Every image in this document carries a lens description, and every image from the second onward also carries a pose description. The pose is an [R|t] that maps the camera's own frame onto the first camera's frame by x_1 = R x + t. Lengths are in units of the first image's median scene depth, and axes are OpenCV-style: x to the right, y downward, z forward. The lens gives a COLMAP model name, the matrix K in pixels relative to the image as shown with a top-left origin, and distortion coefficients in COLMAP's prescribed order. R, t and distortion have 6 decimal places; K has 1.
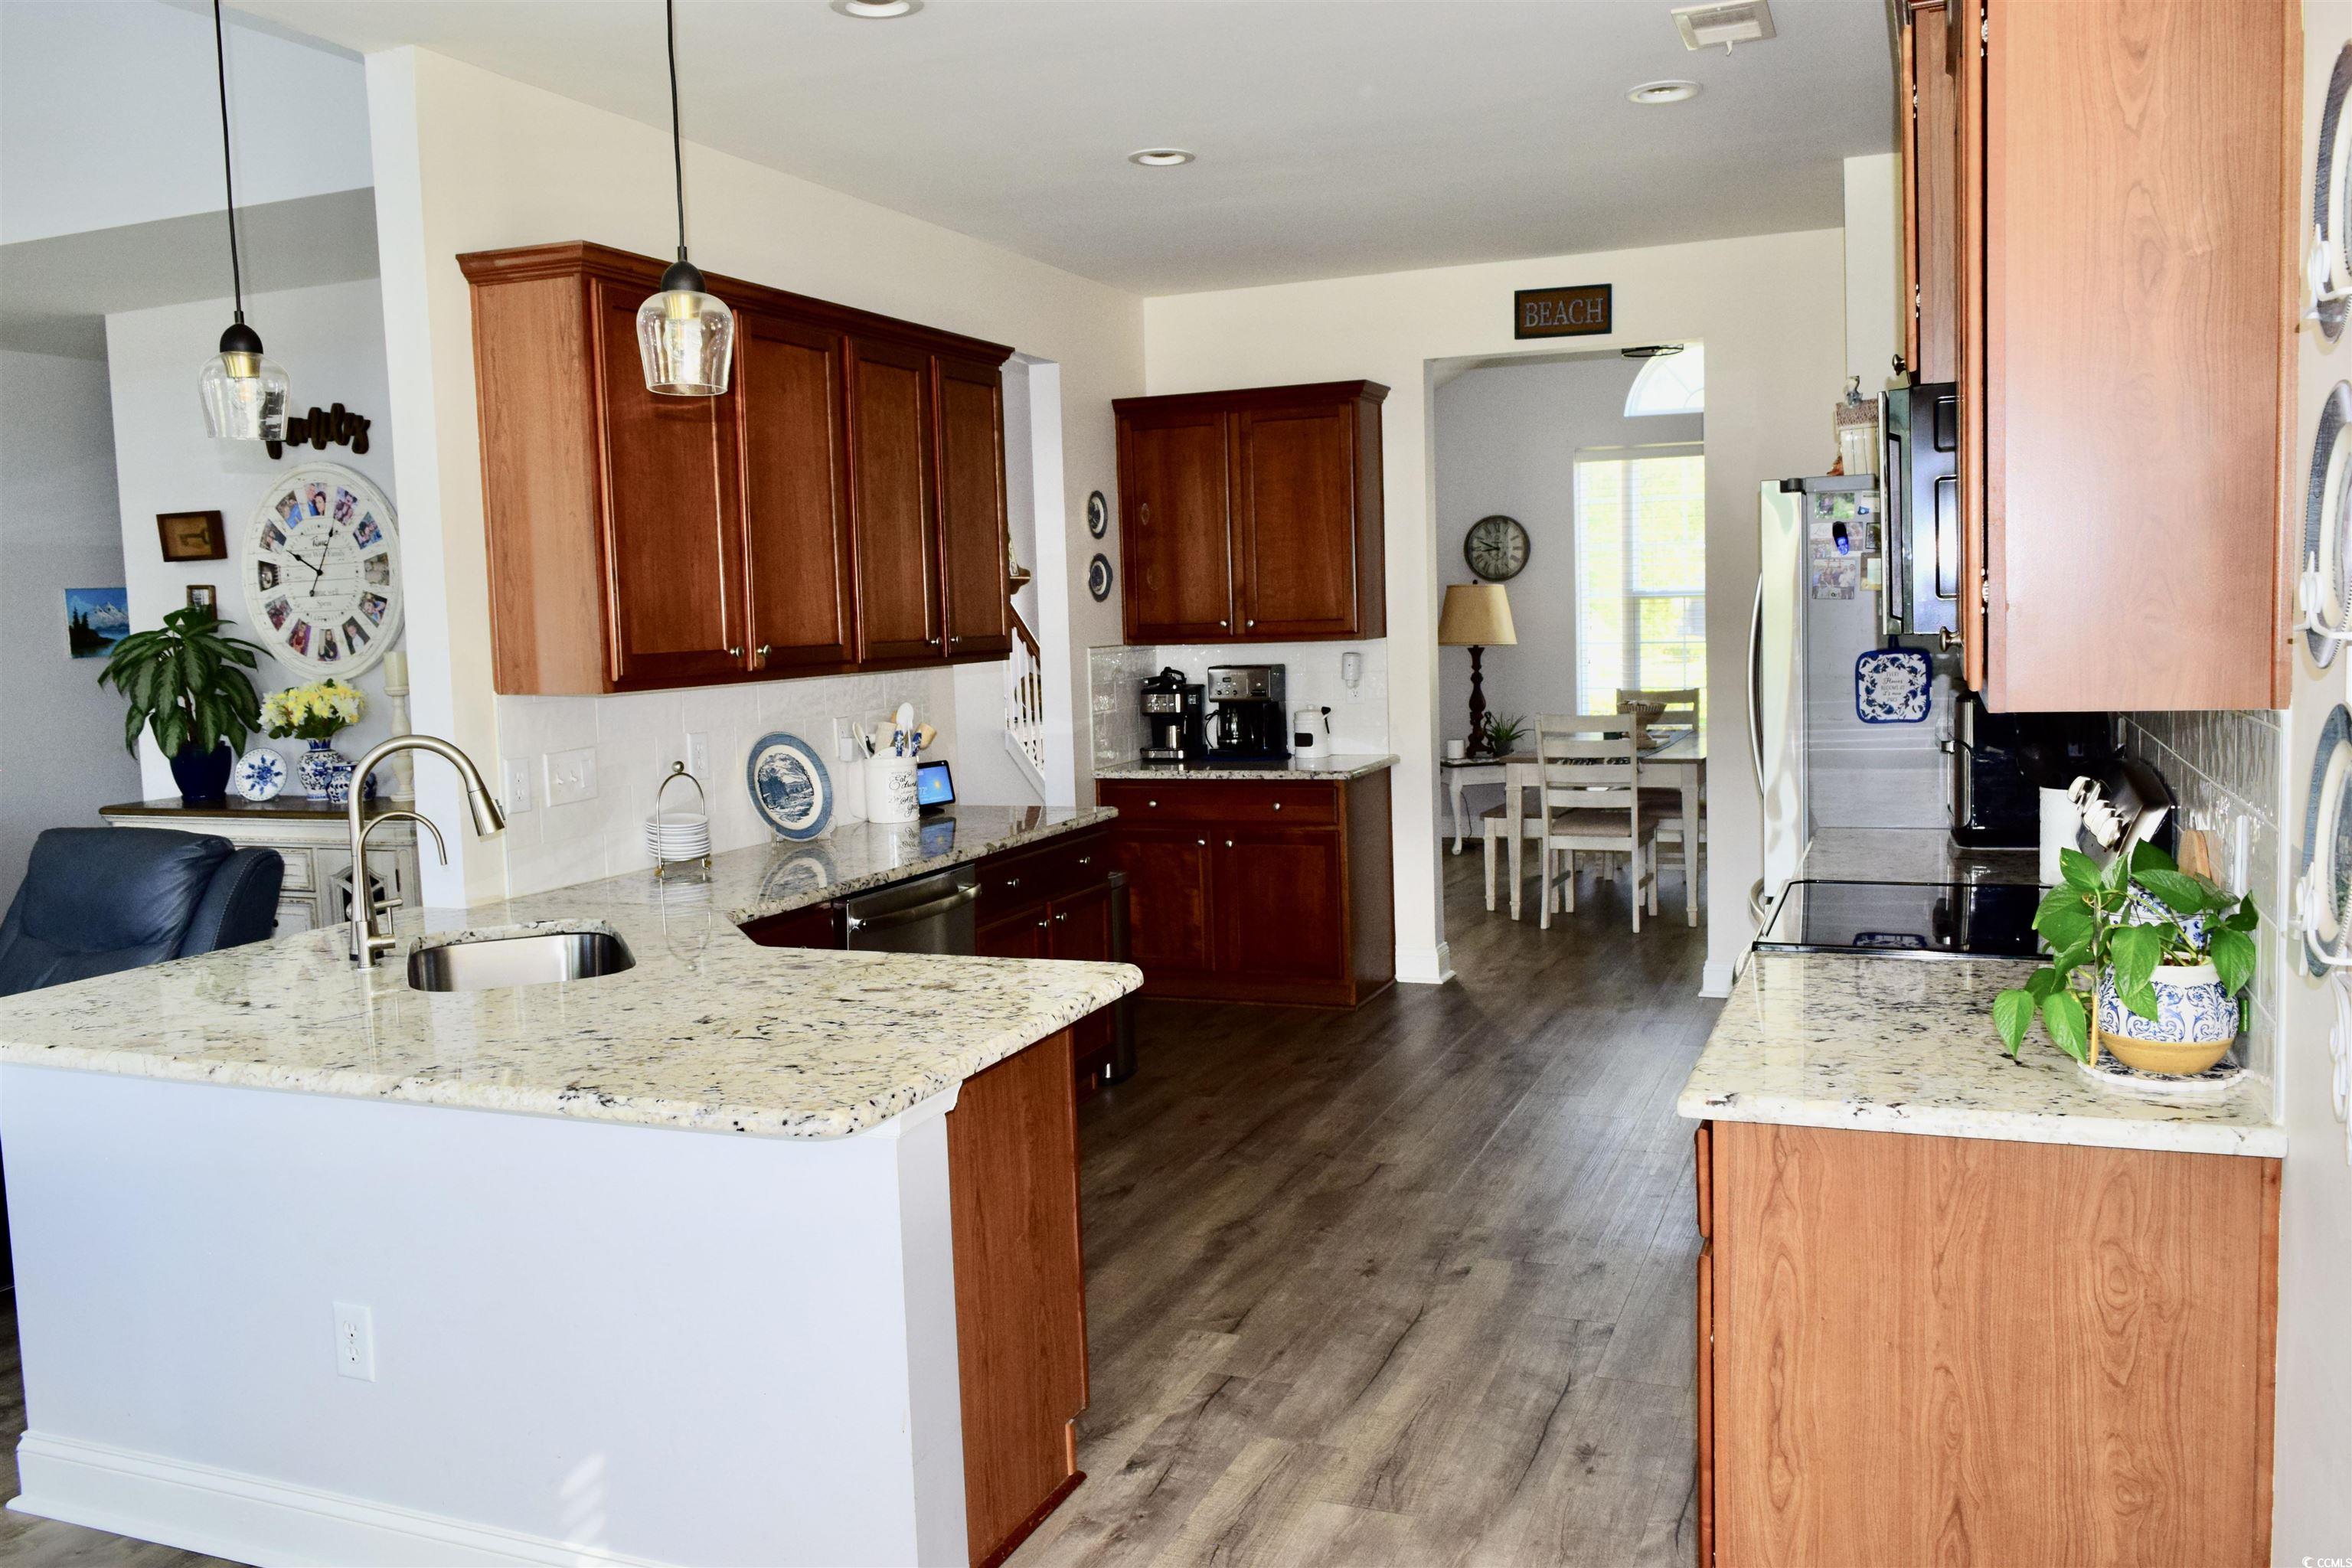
lens RADIAL K [[1836.9, 0, 1174.6], [0, 1836.9, 777.1], [0, 0, 1]] dist [-0.023036, 0.016583]
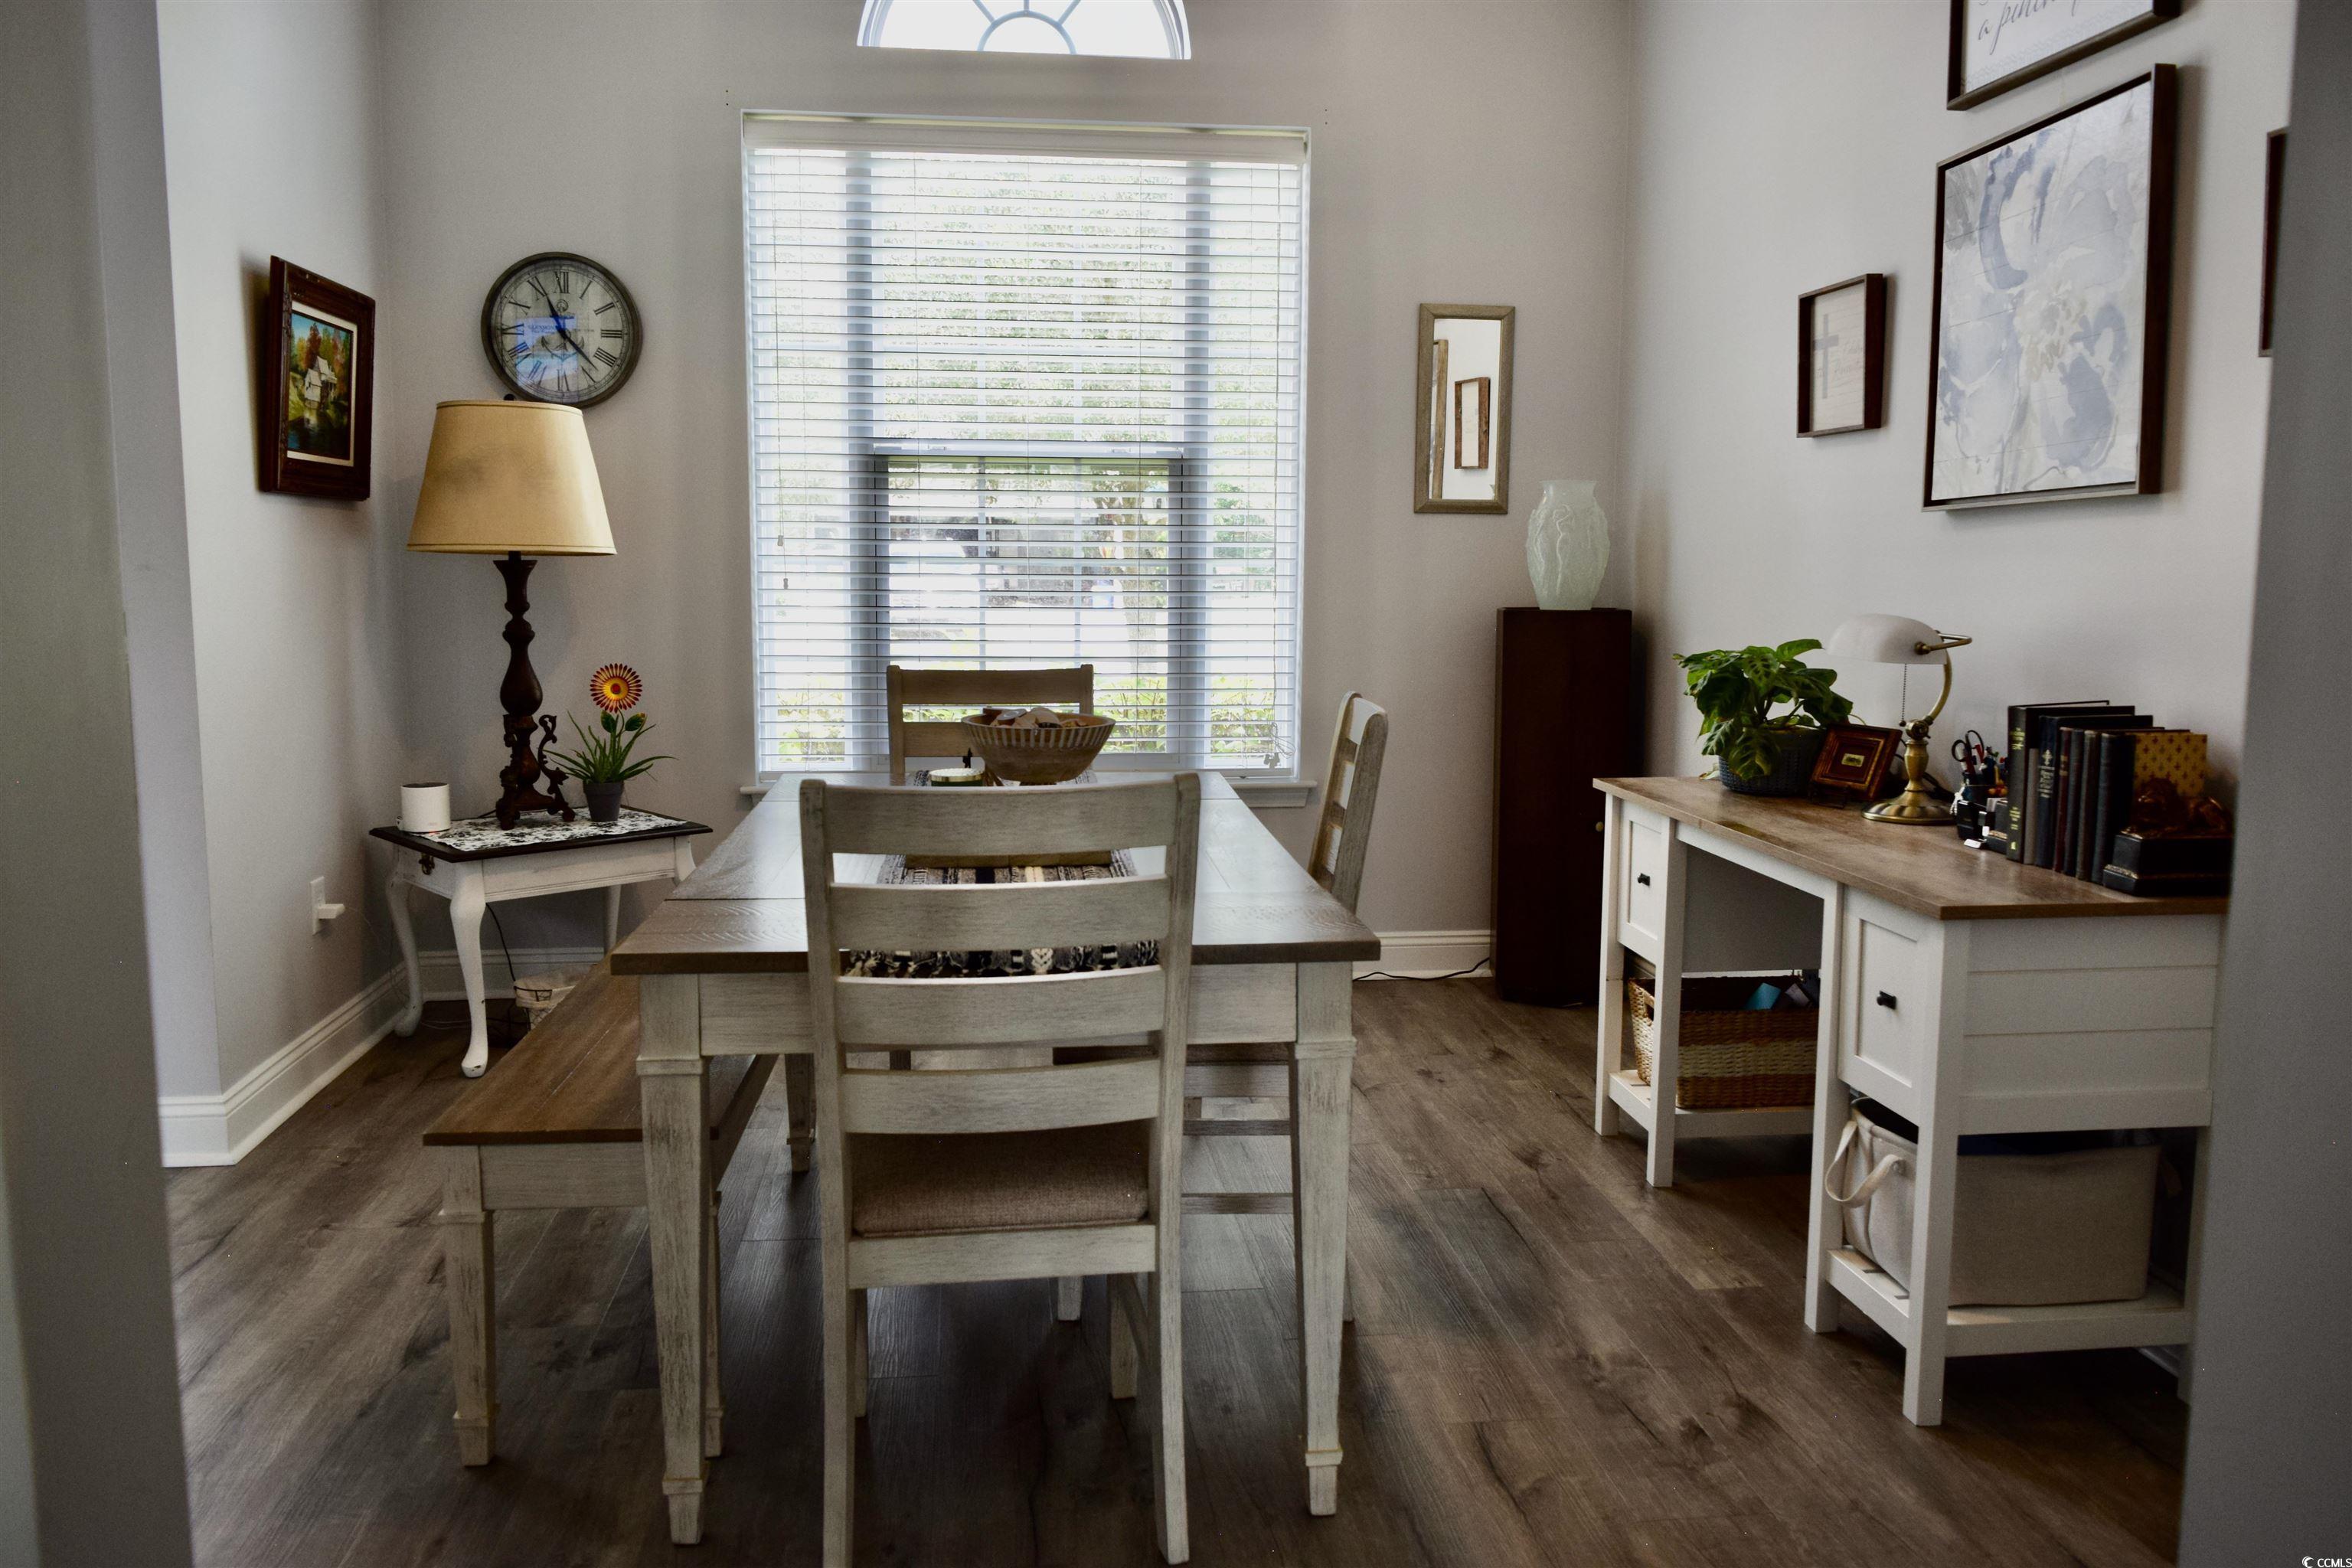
lens RADIAL K [[1836.9, 0, 1180.7], [0, 1836.9, 776.7], [0, 0, 1]] dist [-0.023036, 0.016583]
pose [[0.865932, -0.023275, 0.499620, 0.141435], [0.011122, 0.999566, 0.027289, -0.050718], [-0.500038, -0.018073, 0.865815, 0.925125]]
